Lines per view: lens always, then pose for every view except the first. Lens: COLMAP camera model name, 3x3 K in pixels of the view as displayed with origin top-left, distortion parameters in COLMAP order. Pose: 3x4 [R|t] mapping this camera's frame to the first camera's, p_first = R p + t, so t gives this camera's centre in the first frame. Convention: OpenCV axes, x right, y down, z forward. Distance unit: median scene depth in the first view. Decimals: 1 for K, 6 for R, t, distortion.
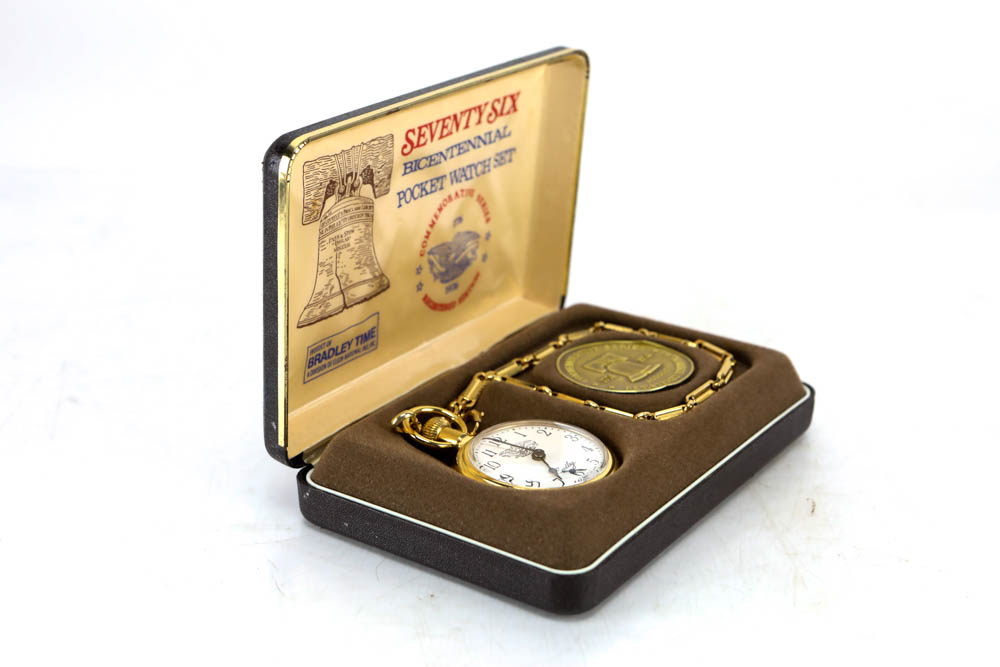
lens RADIAL K [[1648.4, 0, 501.8], [0, 1648.4, 333.3], [0, 0, 1]] dist [0.152495, 0.000000]
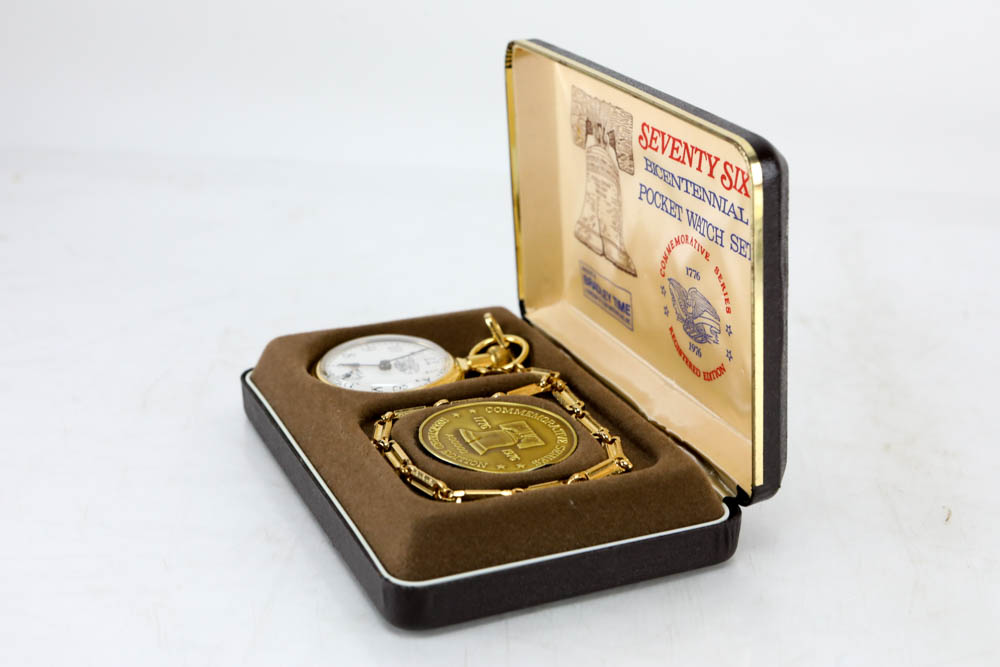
lens RADIAL K [[1541.8, 0, 500.3], [0, 1541.8, 332.4], [0, 0, 1]] dist [0.112031, 0.000000]
pose [[-0.523719, 0.302086, -0.796532, 0.709618], [-0.339027, 0.783874, 0.520195, -0.448921], [0.781524, 0.542482, -0.308114, 1.235594]]
